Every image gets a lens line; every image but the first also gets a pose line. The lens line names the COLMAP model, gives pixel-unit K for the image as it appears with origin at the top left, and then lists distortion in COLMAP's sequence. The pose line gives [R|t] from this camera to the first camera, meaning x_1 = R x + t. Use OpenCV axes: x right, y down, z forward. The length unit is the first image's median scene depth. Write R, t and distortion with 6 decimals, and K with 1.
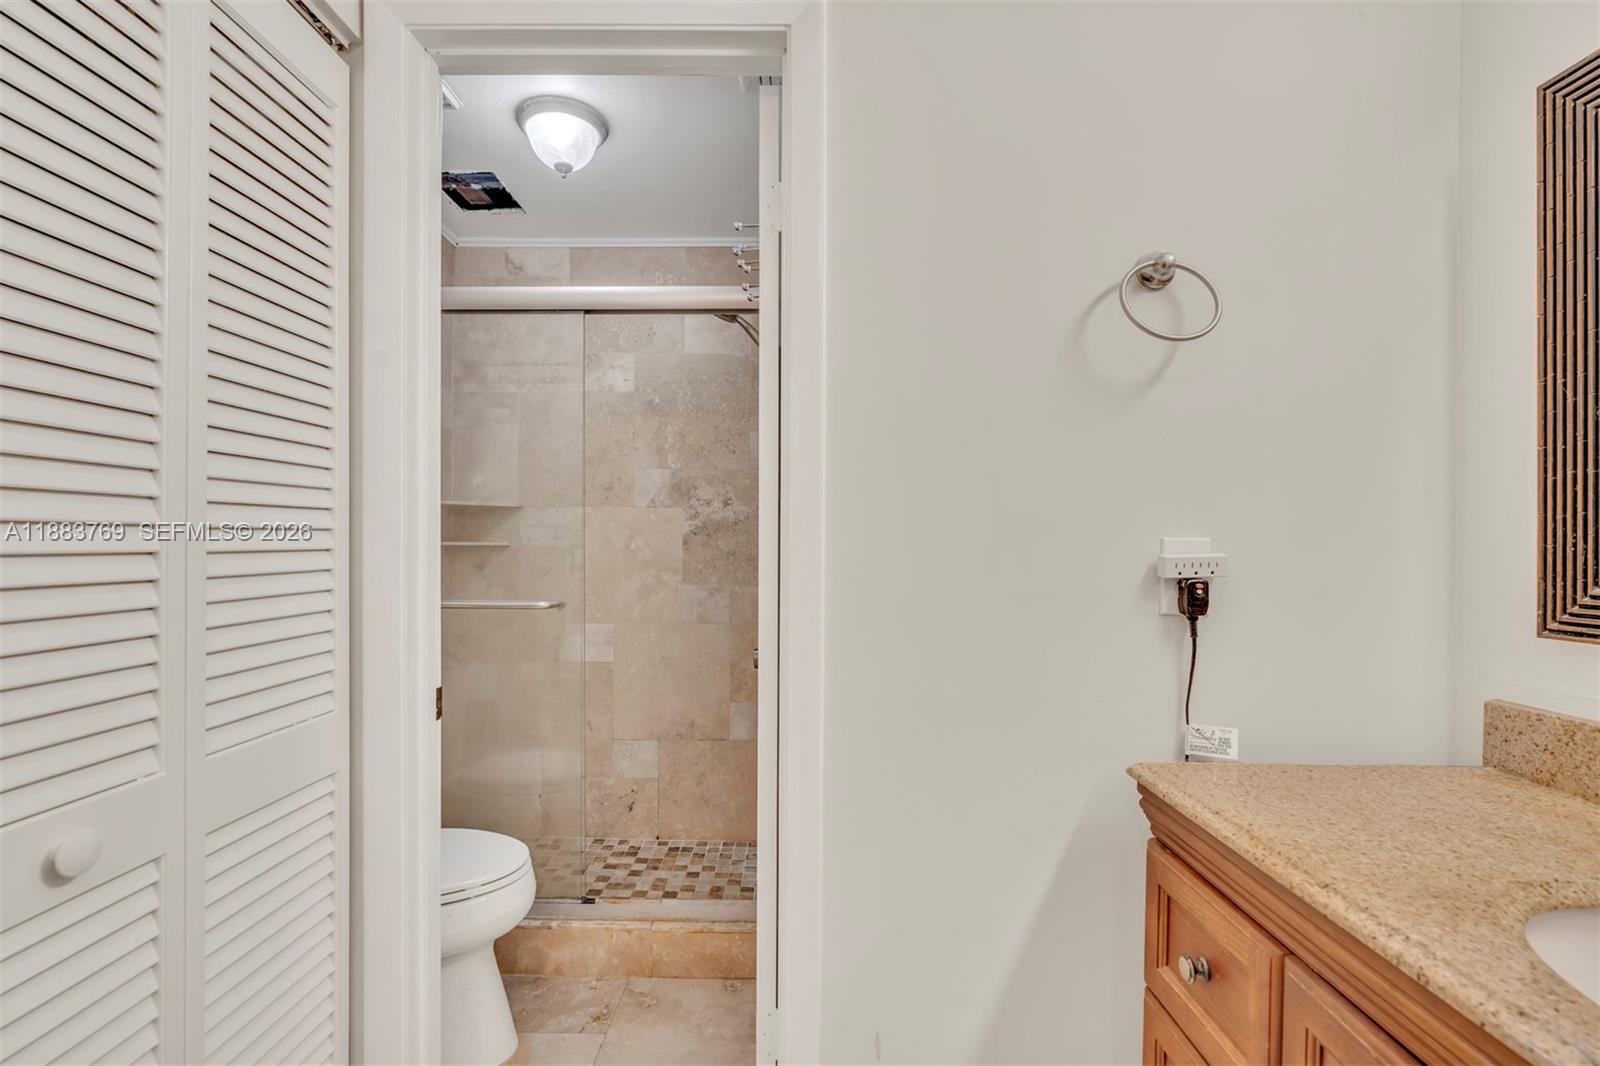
lens RADIAL K [[736.3, 0, 798.3], [0, 736.3, 545.8], [0, 0, 1]] dist [-0.009680, 0.003696]
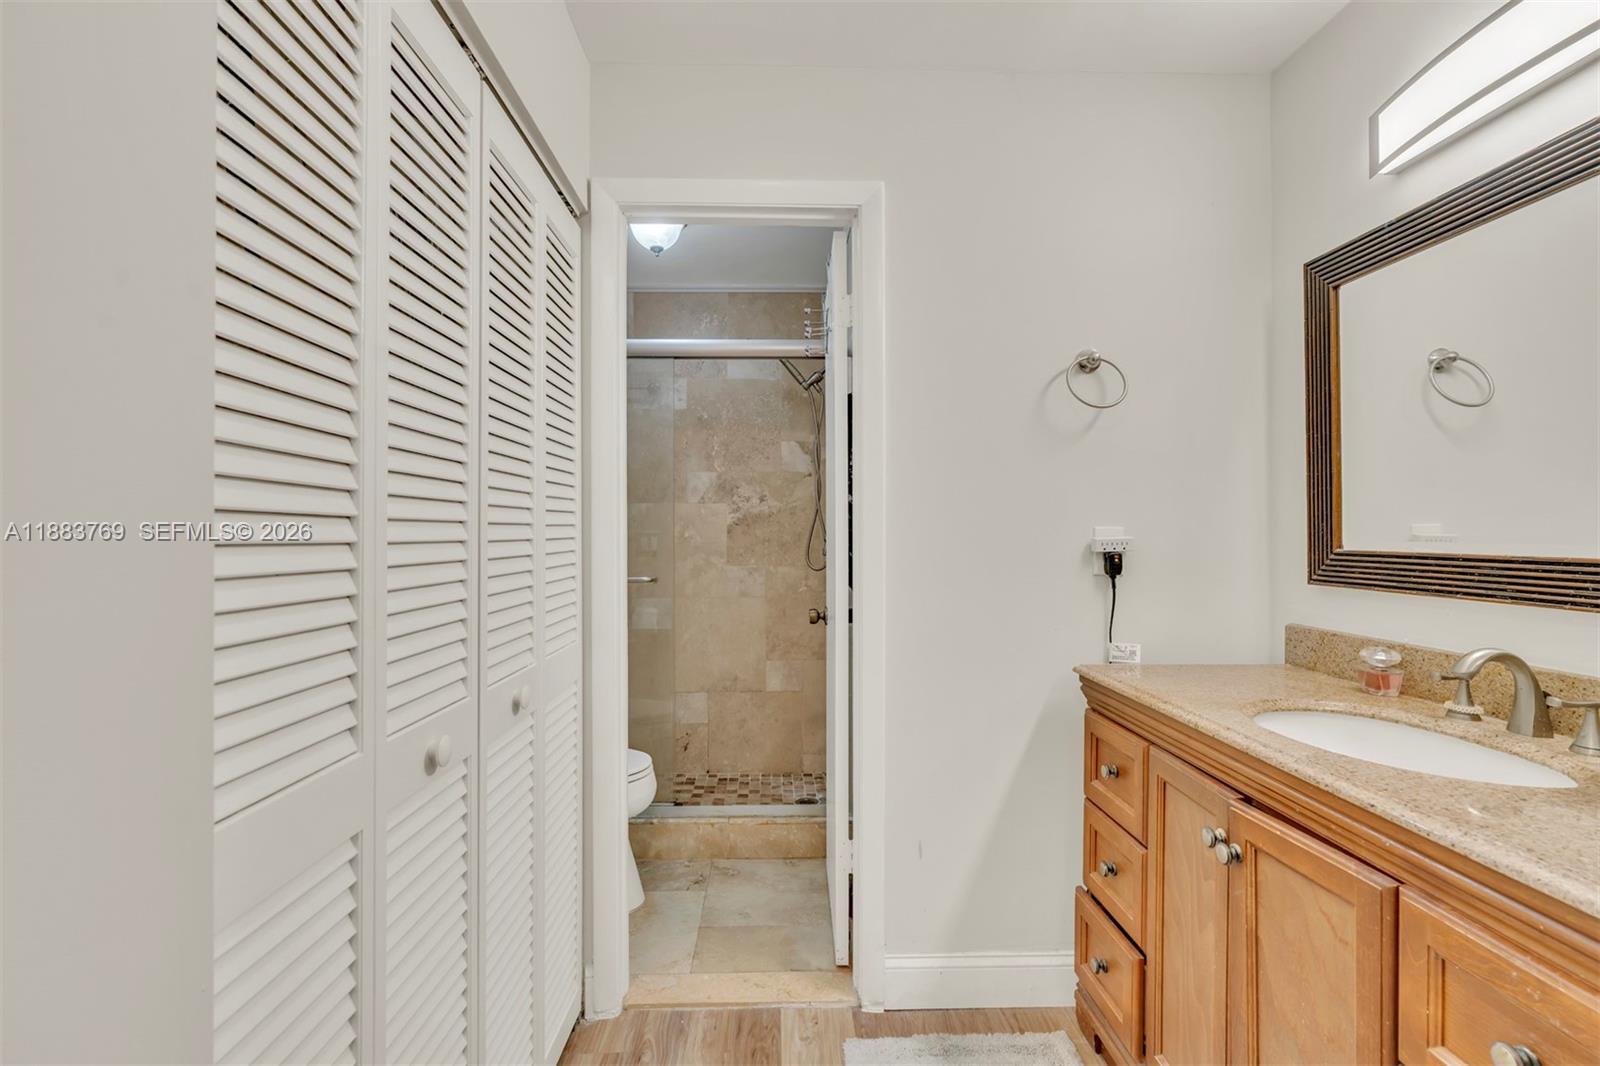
lens RADIAL K [[736.3, 0, 796.2], [0, 736.3, 528.6], [0, 0, 1]] dist [-0.009680, 0.003696]
pose [[0.999219, -0.005989, 0.039056, -0.217055], [0.006251, 0.999959, -0.006575, -0.001130], [-0.039015, 0.006814, 0.999215, -0.576566]]
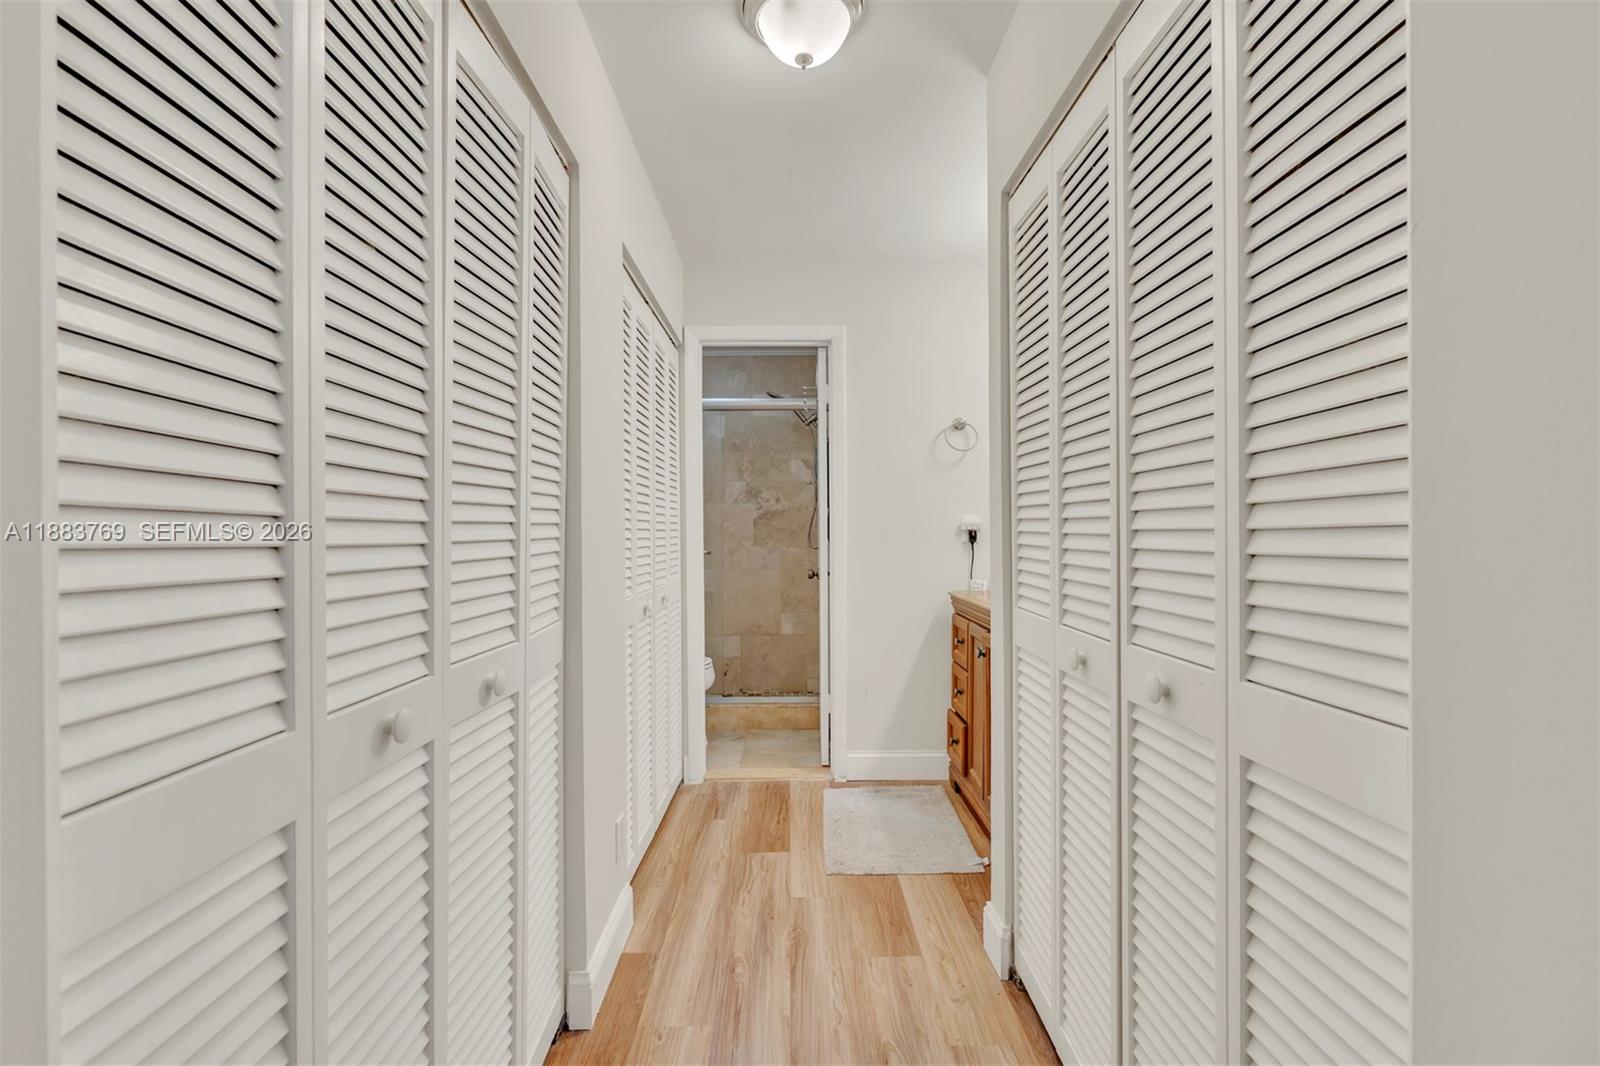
lens RADIAL K [[736.3, 0, 803.0], [0, 736.3, 539.1], [0, 0, 1]] dist [-0.009680, 0.003696]
pose [[0.999510, -0.010509, 0.029490, -0.218799], [0.010263, 0.999911, 0.008496, 0.049003], [-0.029576, -0.008189, 0.999529, -1.866755]]
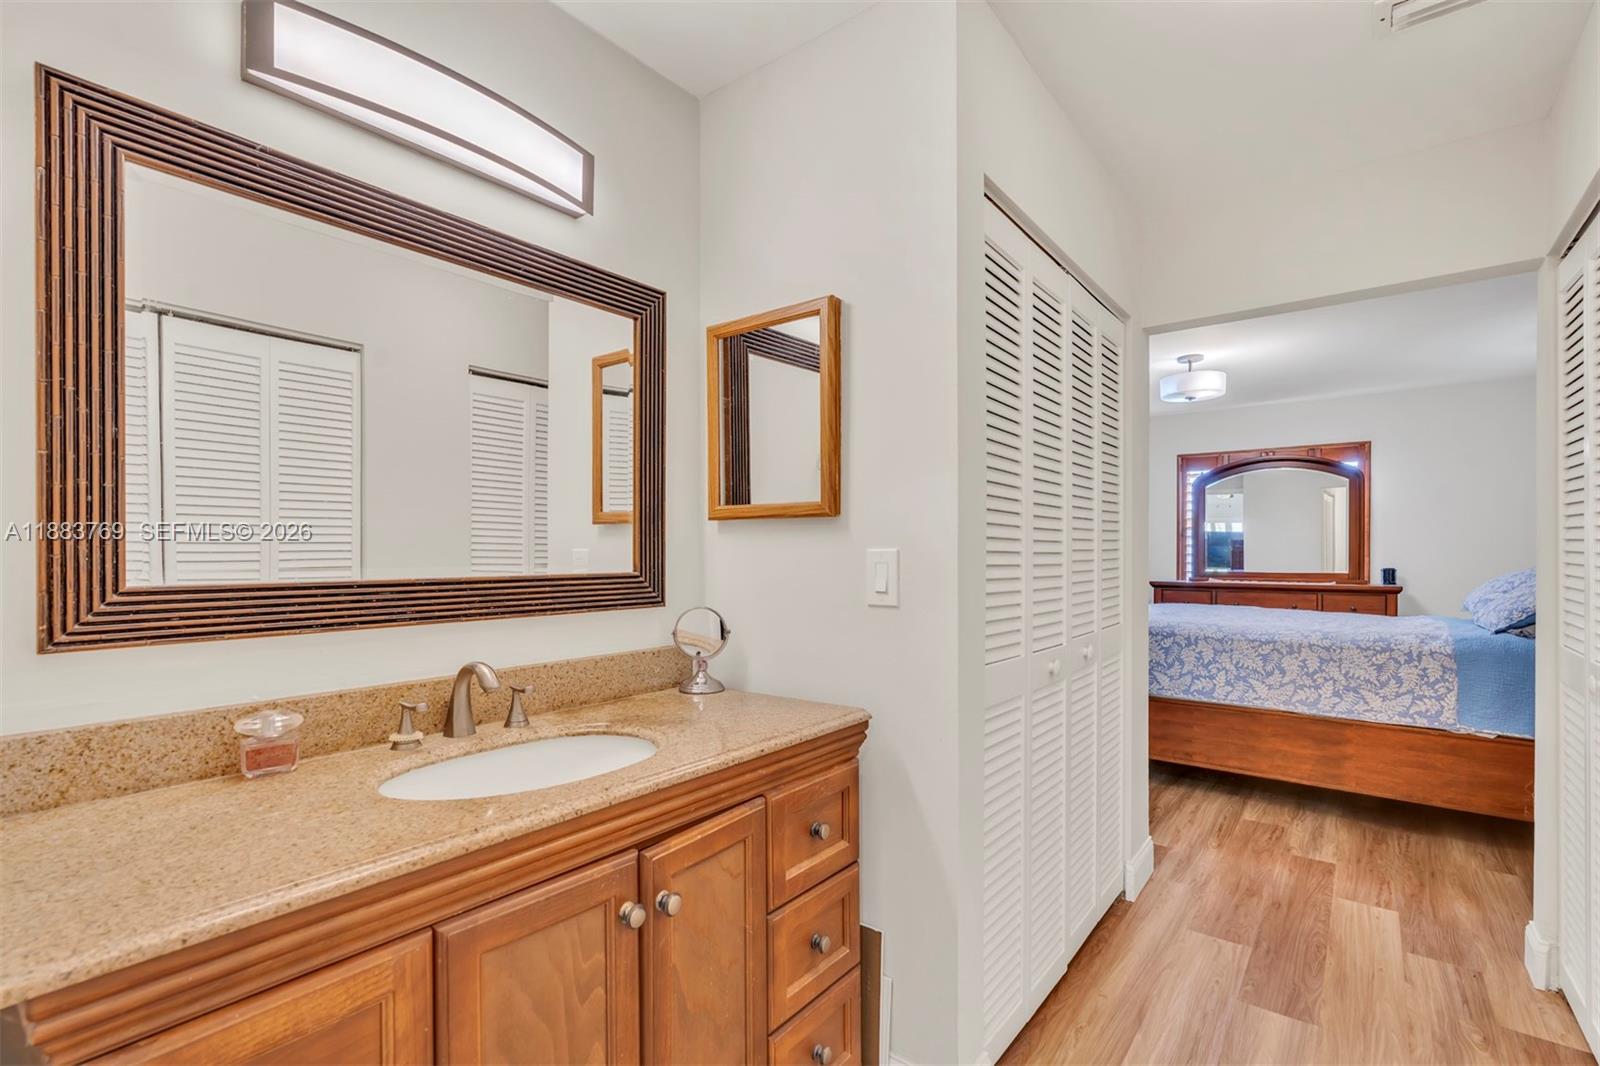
lens RADIAL K [[736.3, 0, 794.9], [0, 736.3, 557.2], [0, 0, 1]] dist [-0.009680, 0.003696]
pose [[-0.793756, -0.002285, 0.608232, -0.275470], [0.003012, 0.999966, 0.007688, -0.002116], [-0.608229, 0.007934, -0.793722, 0.996659]]
